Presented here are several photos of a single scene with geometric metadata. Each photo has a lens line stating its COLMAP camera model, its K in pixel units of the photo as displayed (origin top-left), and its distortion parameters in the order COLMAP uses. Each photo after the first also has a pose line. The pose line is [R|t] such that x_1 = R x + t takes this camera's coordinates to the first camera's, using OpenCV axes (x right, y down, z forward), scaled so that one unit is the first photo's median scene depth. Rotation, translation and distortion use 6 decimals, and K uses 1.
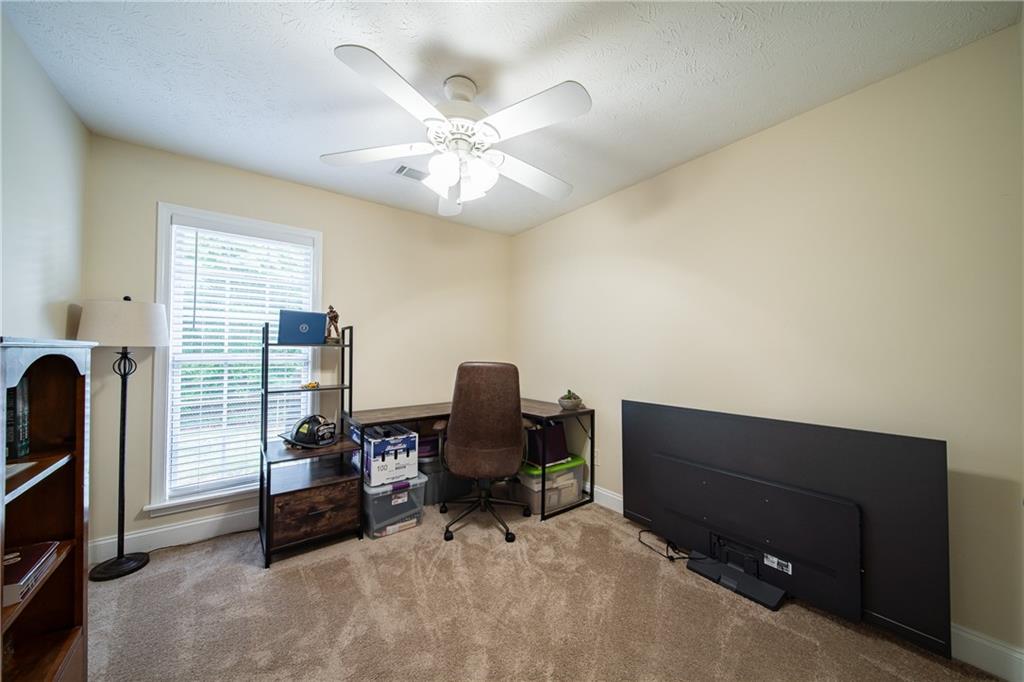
lens RADIAL K [[355.3, 0, 508.6], [0, 355.3, 343.1], [0, 0, 1]] dist [0.000393, -0.002048]
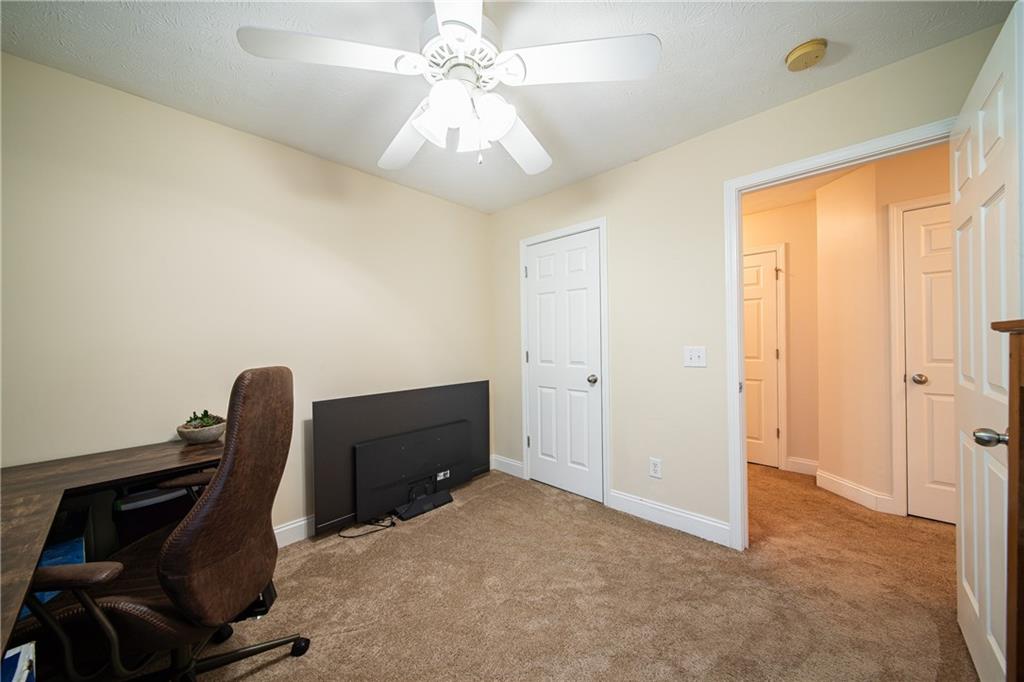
lens RADIAL K [[355.3, 0, 508.6], [0, 355.3, 343.1], [0, 0, 1]] dist [0.000393, -0.002048]
pose [[-0.181828, 0.002239, 0.983328, -0.805618], [-0.007923, 0.999962, -0.003742, 0.023845], [-0.983299, -0.008471, -0.181803, 0.918014]]
